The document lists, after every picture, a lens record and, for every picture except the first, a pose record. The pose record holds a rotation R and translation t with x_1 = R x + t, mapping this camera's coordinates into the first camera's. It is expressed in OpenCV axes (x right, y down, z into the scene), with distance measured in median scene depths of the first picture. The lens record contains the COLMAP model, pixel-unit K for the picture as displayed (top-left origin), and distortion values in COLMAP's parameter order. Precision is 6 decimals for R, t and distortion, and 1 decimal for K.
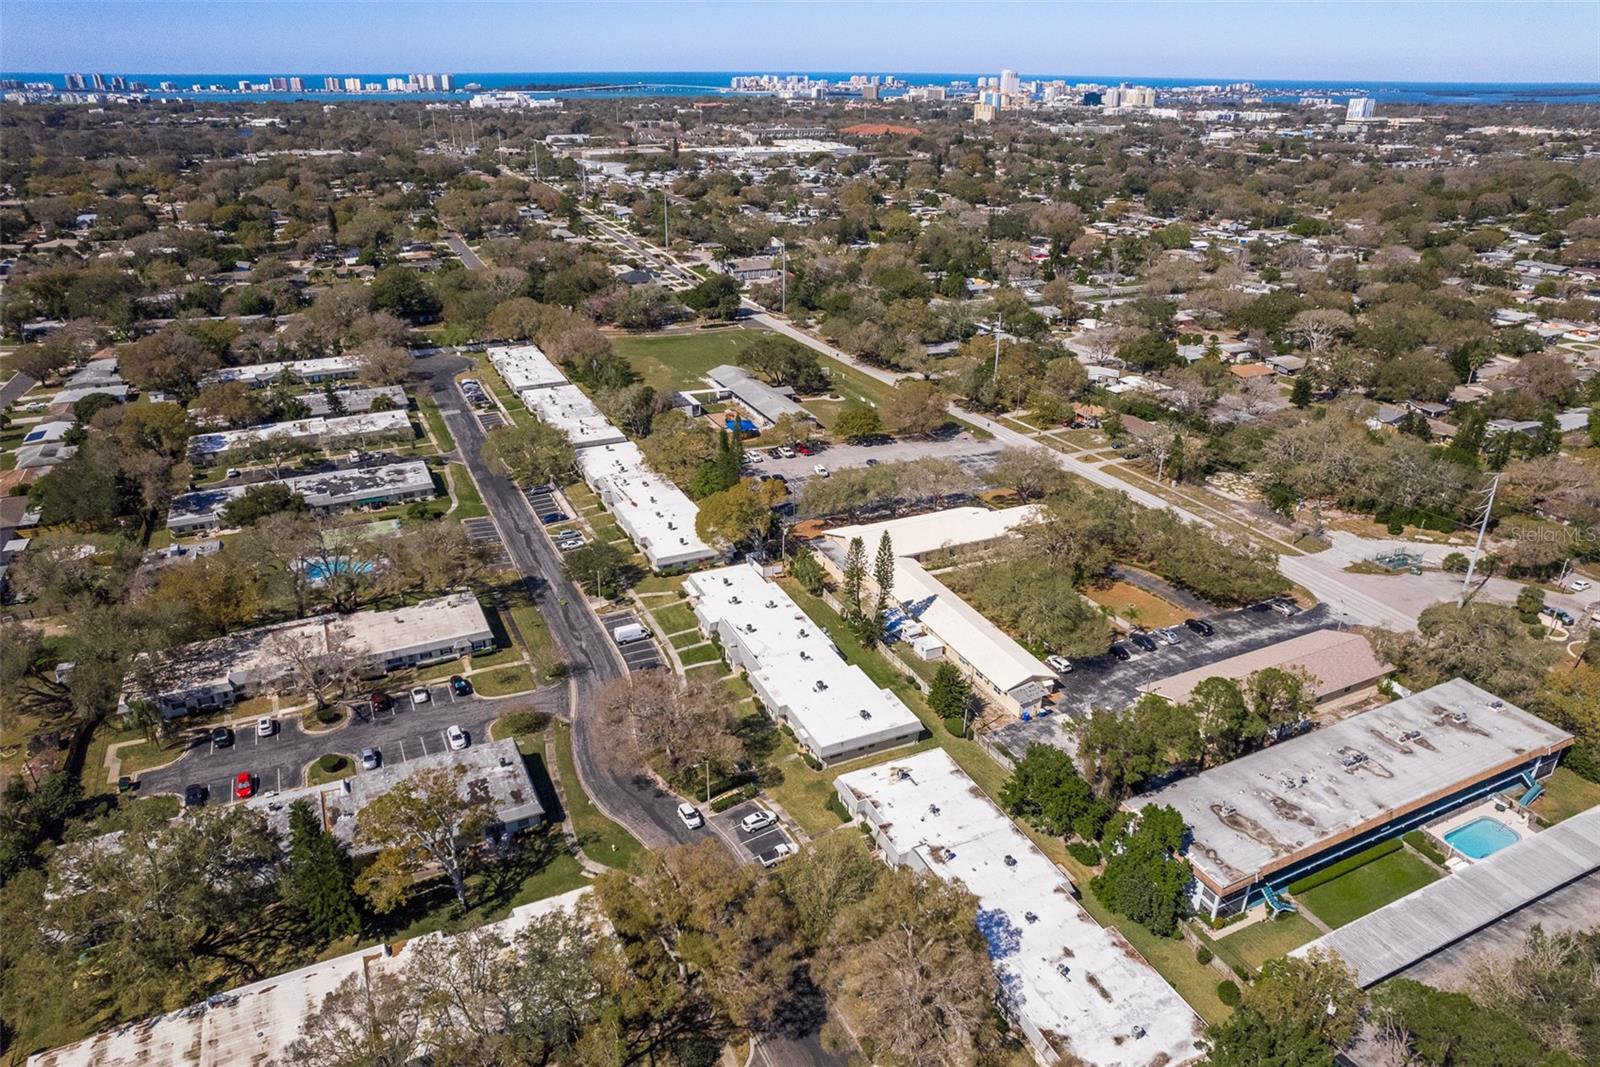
lens RADIAL K [[1050.2, 0, 804.7], [0, 1050.2, 550.8], [0, 0, 1]] dist [-0.089482, 0.072687]
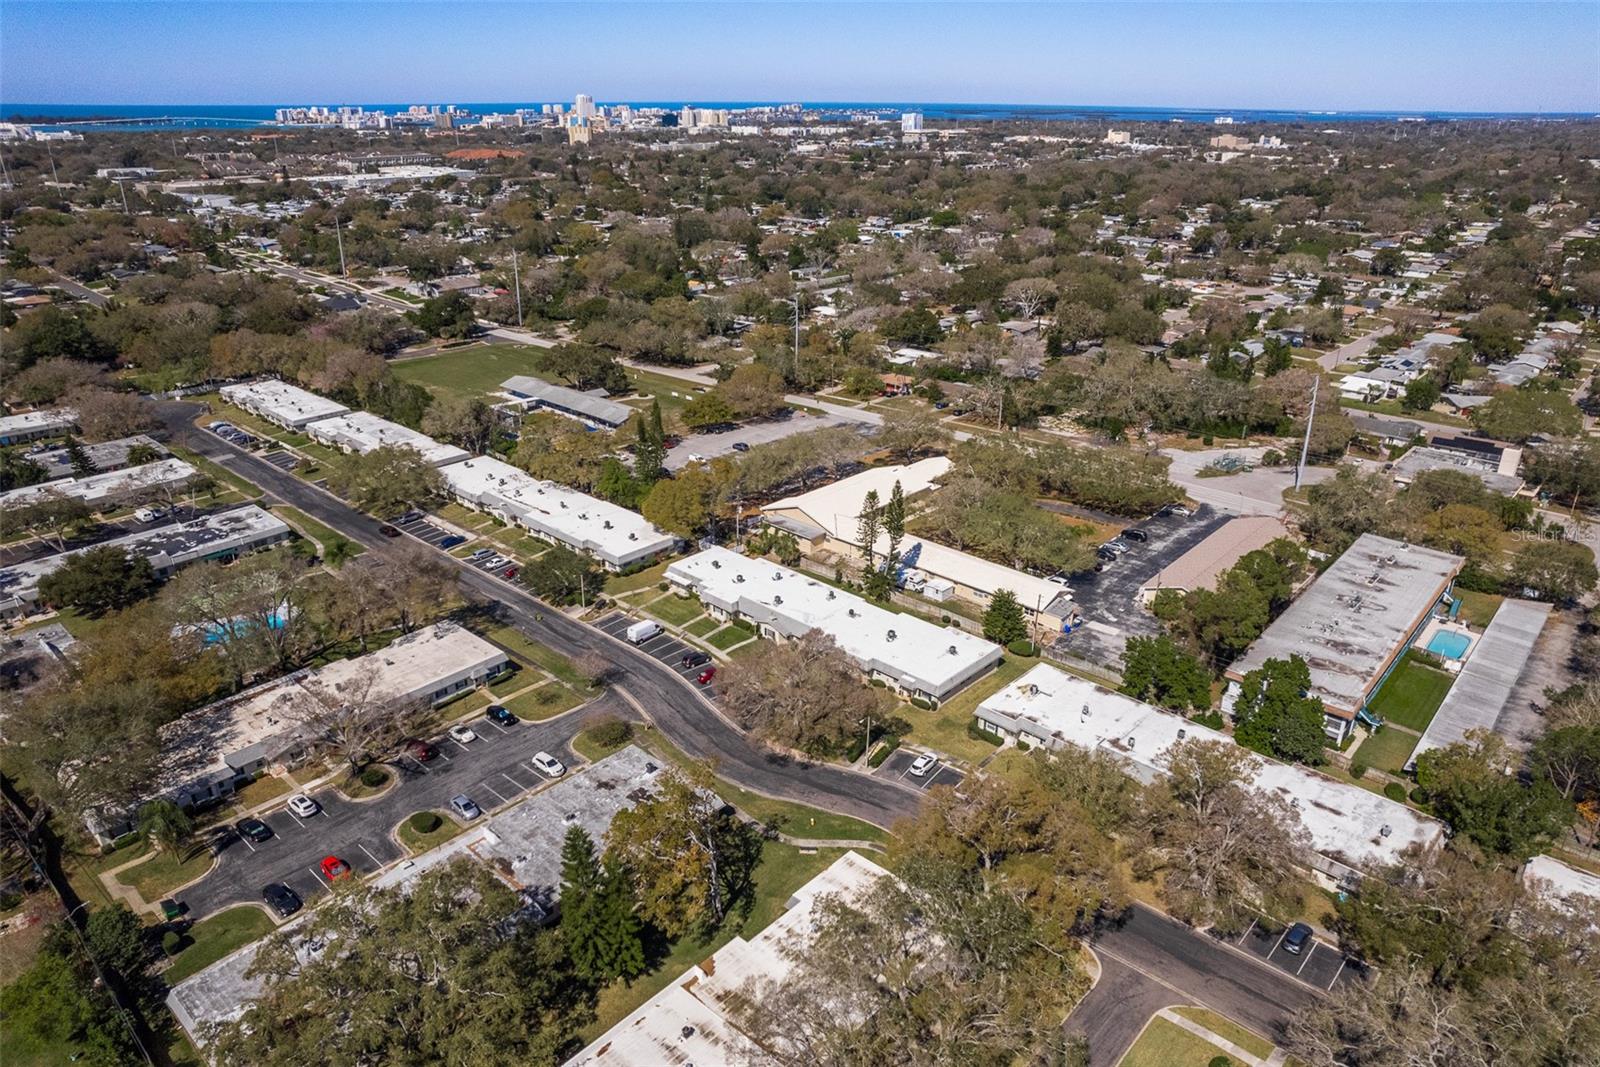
lens RADIAL K [[1050.2, 0, 804.7], [0, 1050.2, 550.8], [0, 0, 1]] dist [-0.089482, 0.072687]
pose [[0.924853, -0.153560, 0.347945, -0.307700], [0.161522, 0.986850, 0.006197, 0.022822], [-0.344321, 0.050470, 0.937495, 0.064660]]
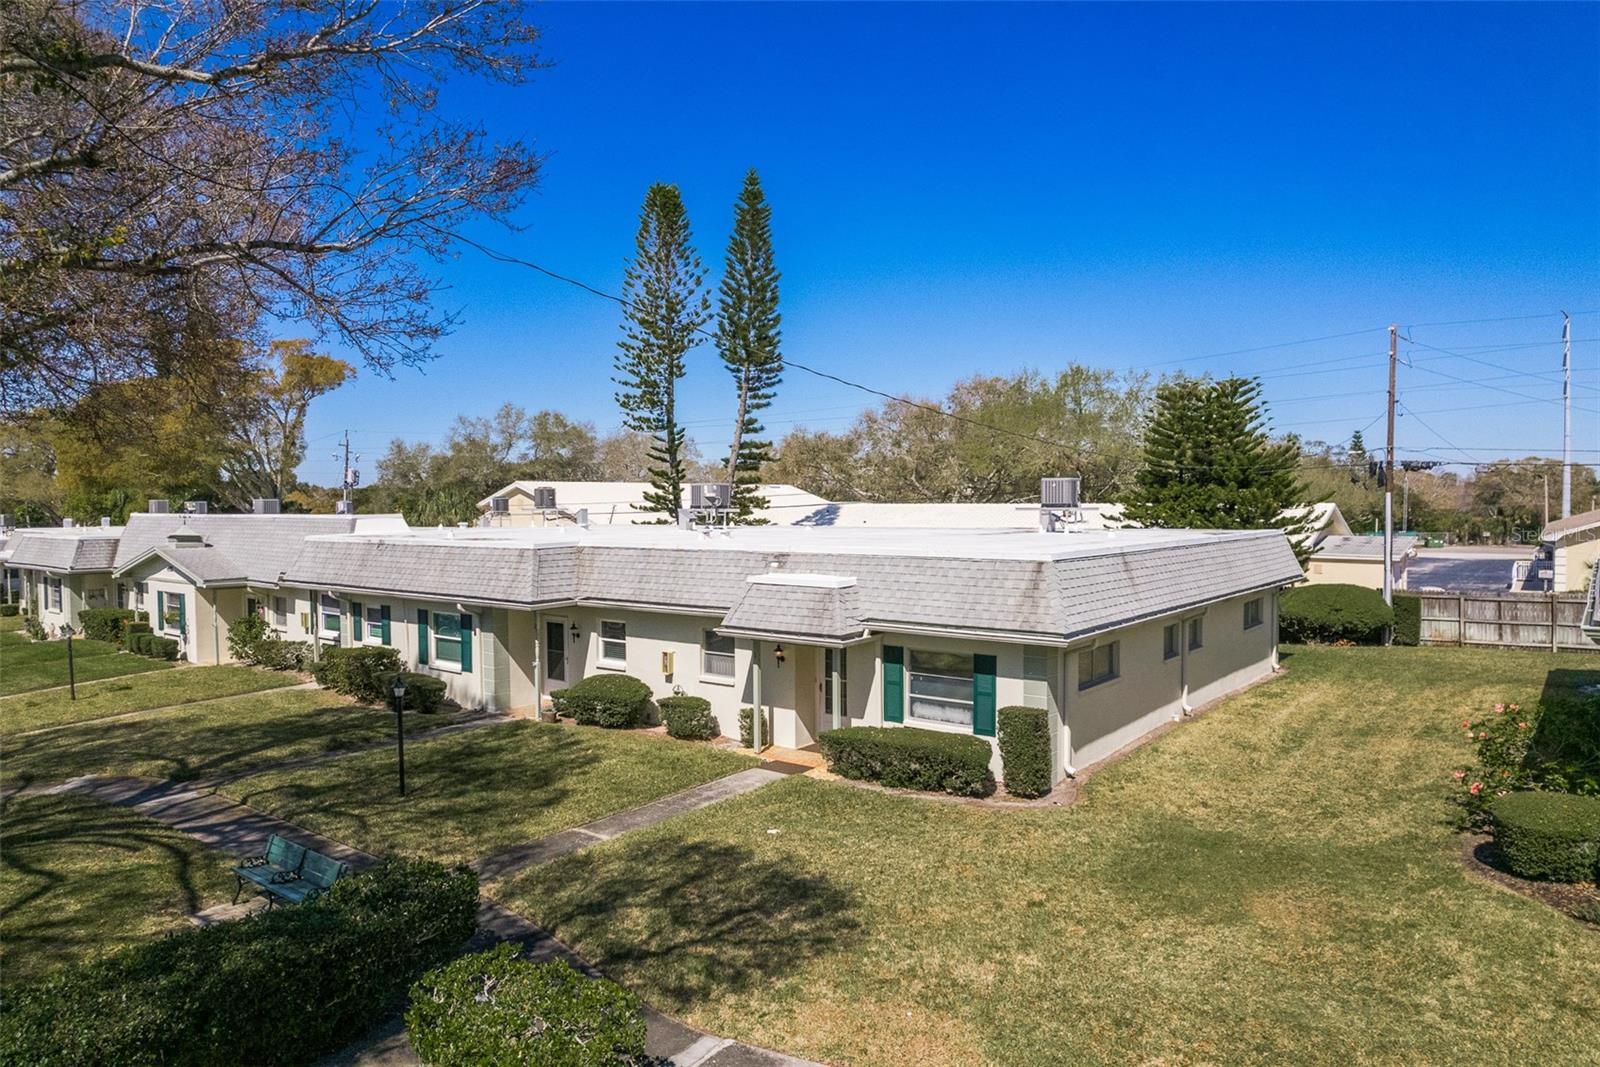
lens RADIAL K [[1048.4, 0, 803.9], [0, 1048.4, 550.6], [0, 0, 1]] dist [-0.087678, 0.069952]
pose [[0.887403, -0.031938, 0.459886, -0.044256], [0.205526, 0.920376, -0.332668, 0.156294], [-0.412643, 0.389729, 0.823308, 0.648173]]
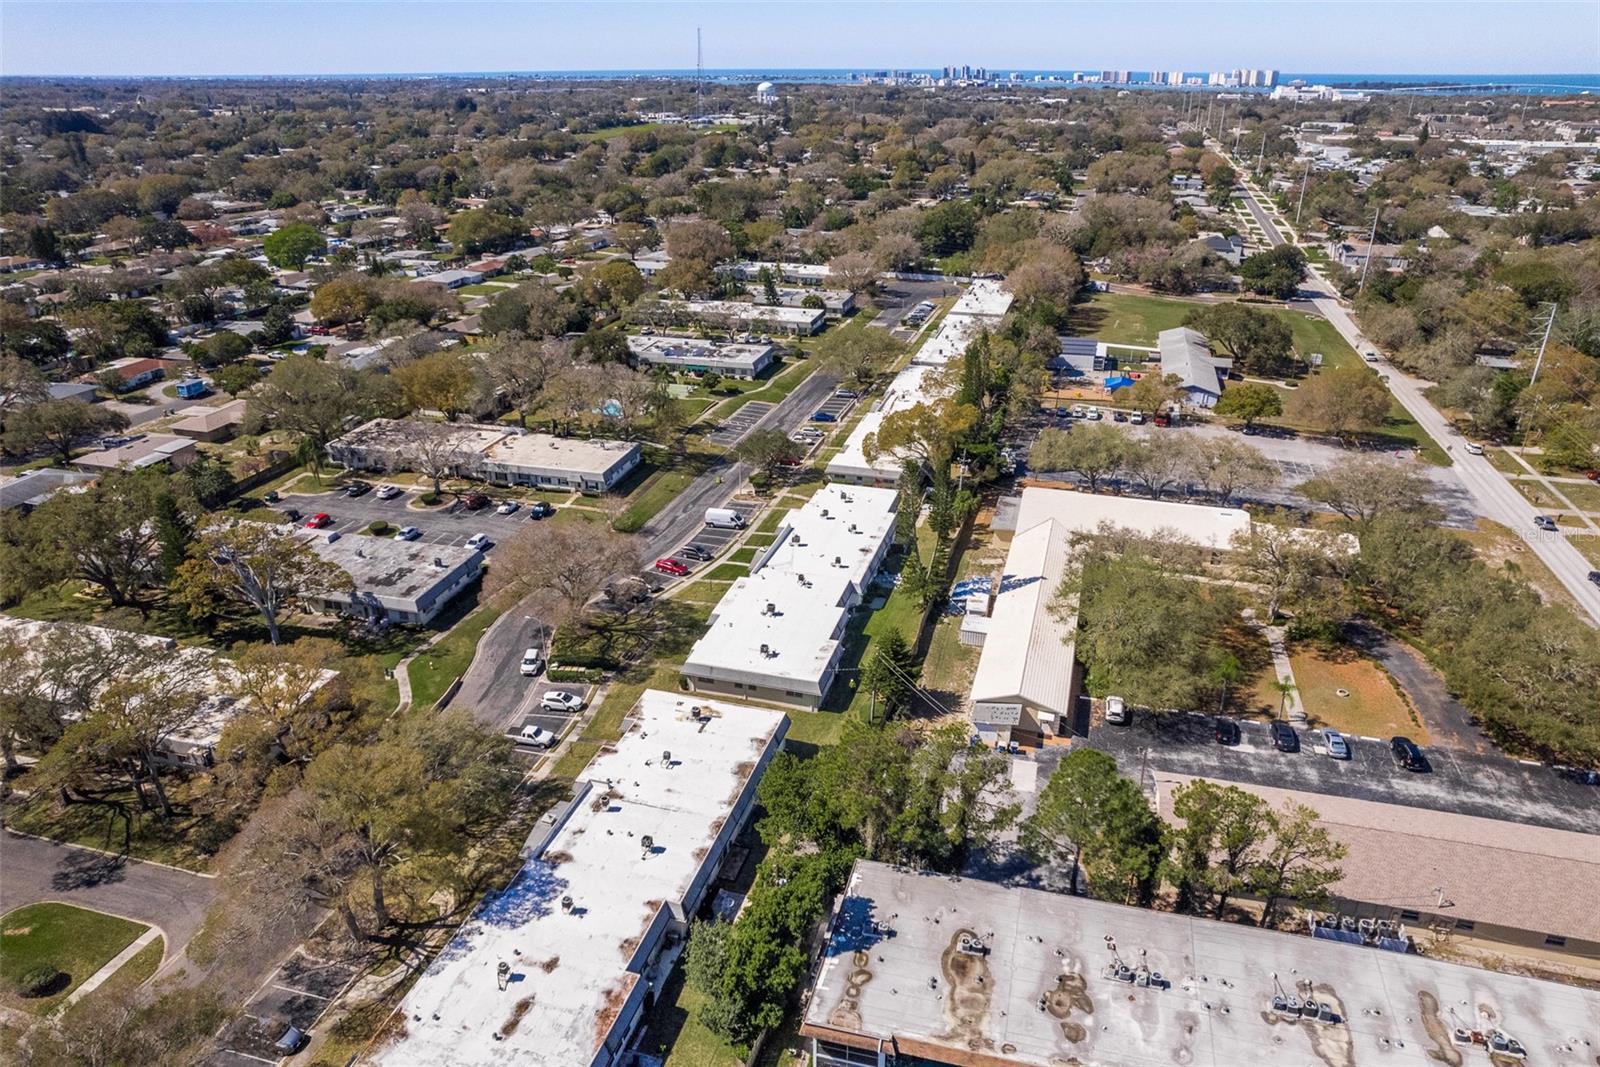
lens RADIAL K [[1048.4, 0, 803.9], [0, 1048.4, 550.6], [0, 0, 1]] dist [-0.087678, 0.069952]
pose [[0.755287, 0.273250, -0.595714, 0.393743], [-0.272752, 0.957540, 0.093403, 0.000609], [0.595943, 0.091936, 0.797747, 0.274792]]
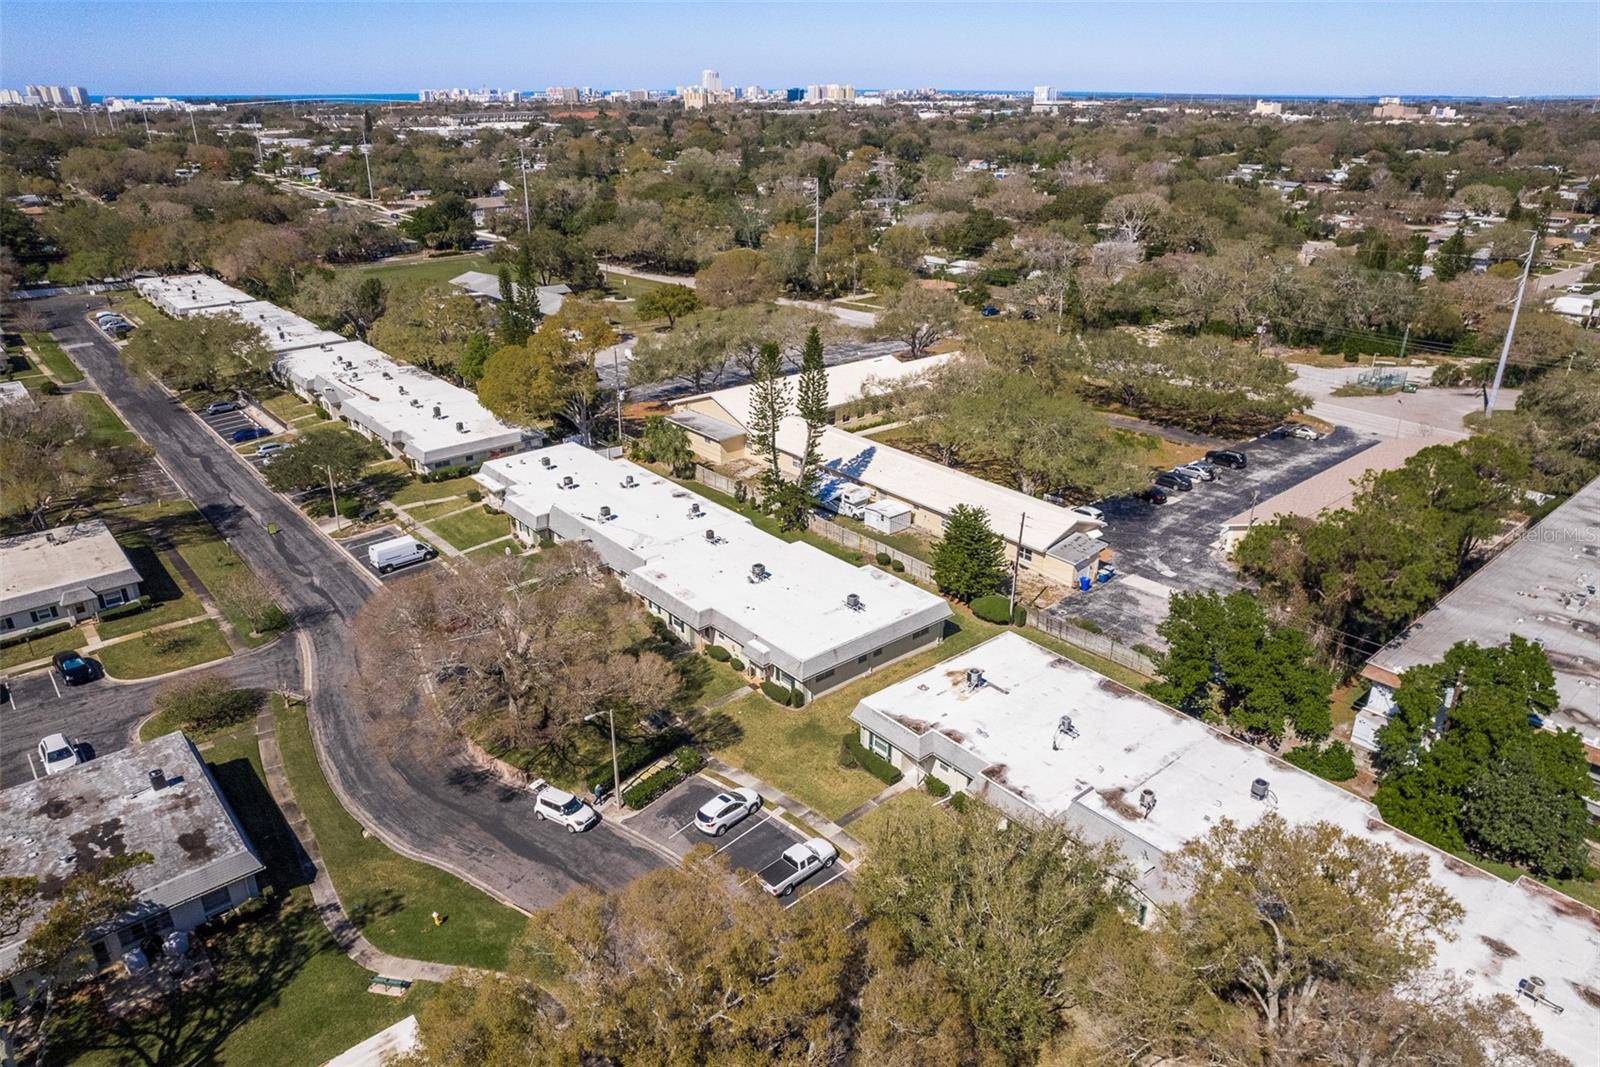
lens RADIAL K [[1057.4, 0, 805.7], [0, 1057.4, 543.1], [0, 0, 1]] dist [-0.096045, 0.079426]
pose [[0.964099, -0.111134, 0.241167, -0.076223], [0.116579, 0.993146, -0.008384, 0.093176], [-0.238583, 0.036198, 0.970447, 0.330459]]
